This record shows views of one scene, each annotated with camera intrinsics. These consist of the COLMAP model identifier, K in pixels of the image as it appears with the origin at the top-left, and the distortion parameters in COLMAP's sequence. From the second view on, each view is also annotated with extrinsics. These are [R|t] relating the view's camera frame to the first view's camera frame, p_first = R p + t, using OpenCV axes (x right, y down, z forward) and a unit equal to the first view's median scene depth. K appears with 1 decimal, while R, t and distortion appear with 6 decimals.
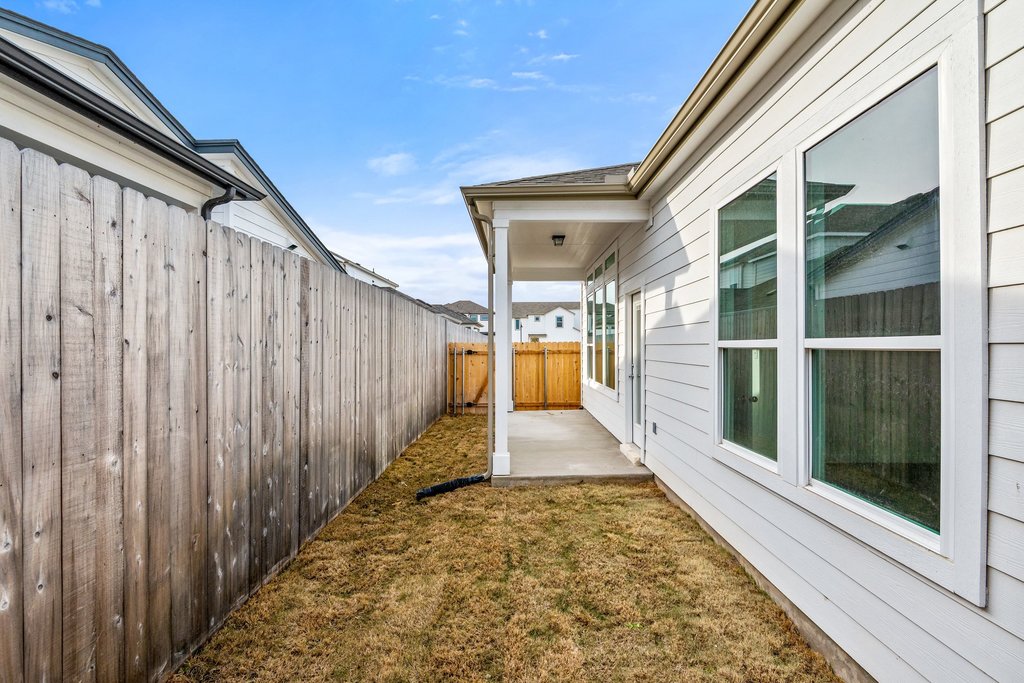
lens RADIAL K [[474.3, 0, 511.6], [0, 474.3, 343.6], [0, 0, 1]] dist [0.000236, 0.000034]
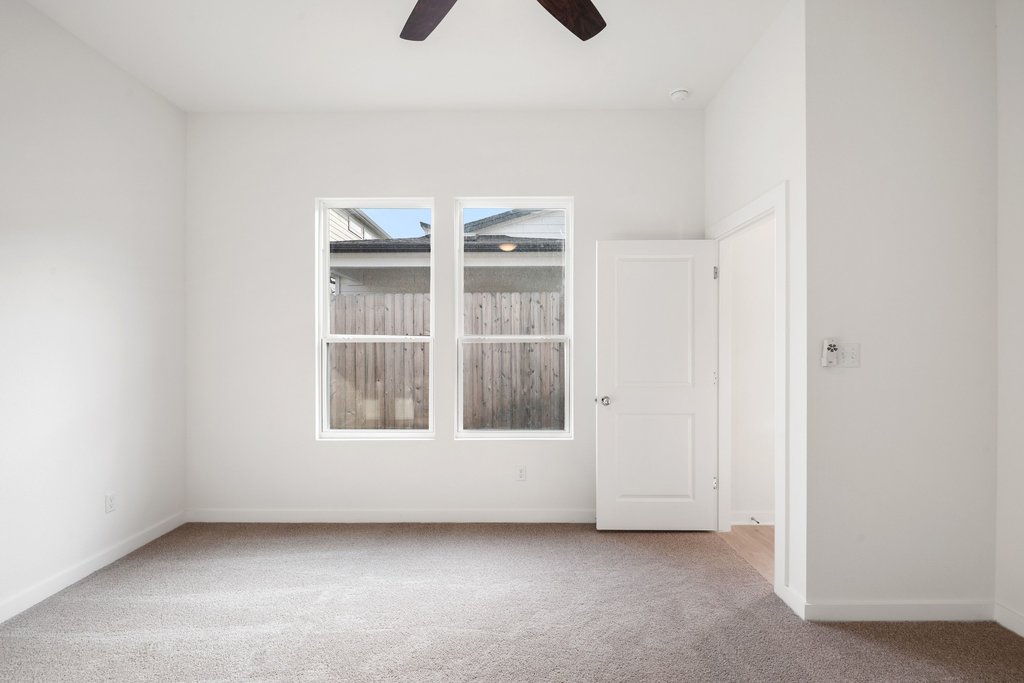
lens RADIAL K [[495.3, 0, 513.2], [0, 495.3, 343.9], [0, 0, 1]] dist [0.005065, 0.000903]
pose [[0.001566, 0.000121, -0.999999, 1.946614], [0.004246, 0.999991, 0.000128, 0.014670], [0.999990, -0.004246, 0.001565, 1.106179]]
